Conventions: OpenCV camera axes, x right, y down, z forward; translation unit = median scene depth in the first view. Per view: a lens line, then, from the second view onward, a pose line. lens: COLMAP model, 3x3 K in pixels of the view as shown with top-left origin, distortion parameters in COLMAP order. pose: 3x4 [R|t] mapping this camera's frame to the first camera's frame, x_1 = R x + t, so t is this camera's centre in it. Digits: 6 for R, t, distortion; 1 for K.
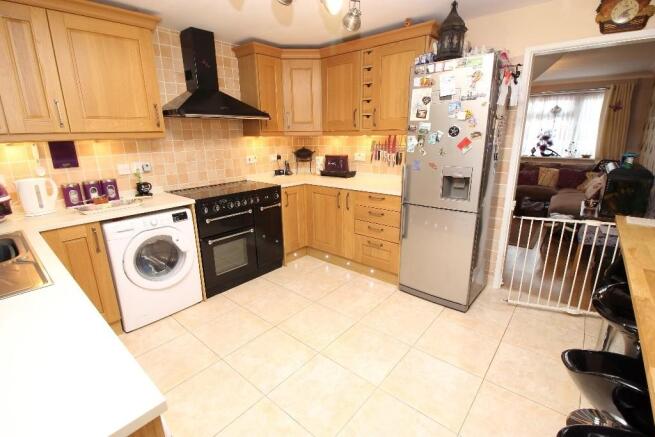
lens RADIAL K [[304.3, 0, 327.9], [0, 304.3, 215.8], [0, 0, 1]] dist [-0.000471, -0.013805]
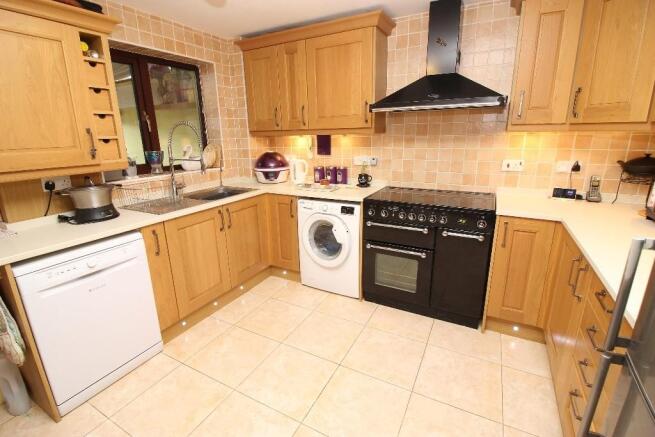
lens RADIAL K [[304.3, 0, 327.9], [0, 304.3, 215.8], [0, 0, 1]] dist [-0.000471, -0.013805]
pose [[0.205328, 0.266493, -0.941712, 0.451821], [-0.237540, 0.947012, 0.216200, -0.176416], [0.949429, 0.179302, 0.257751, 0.629635]]
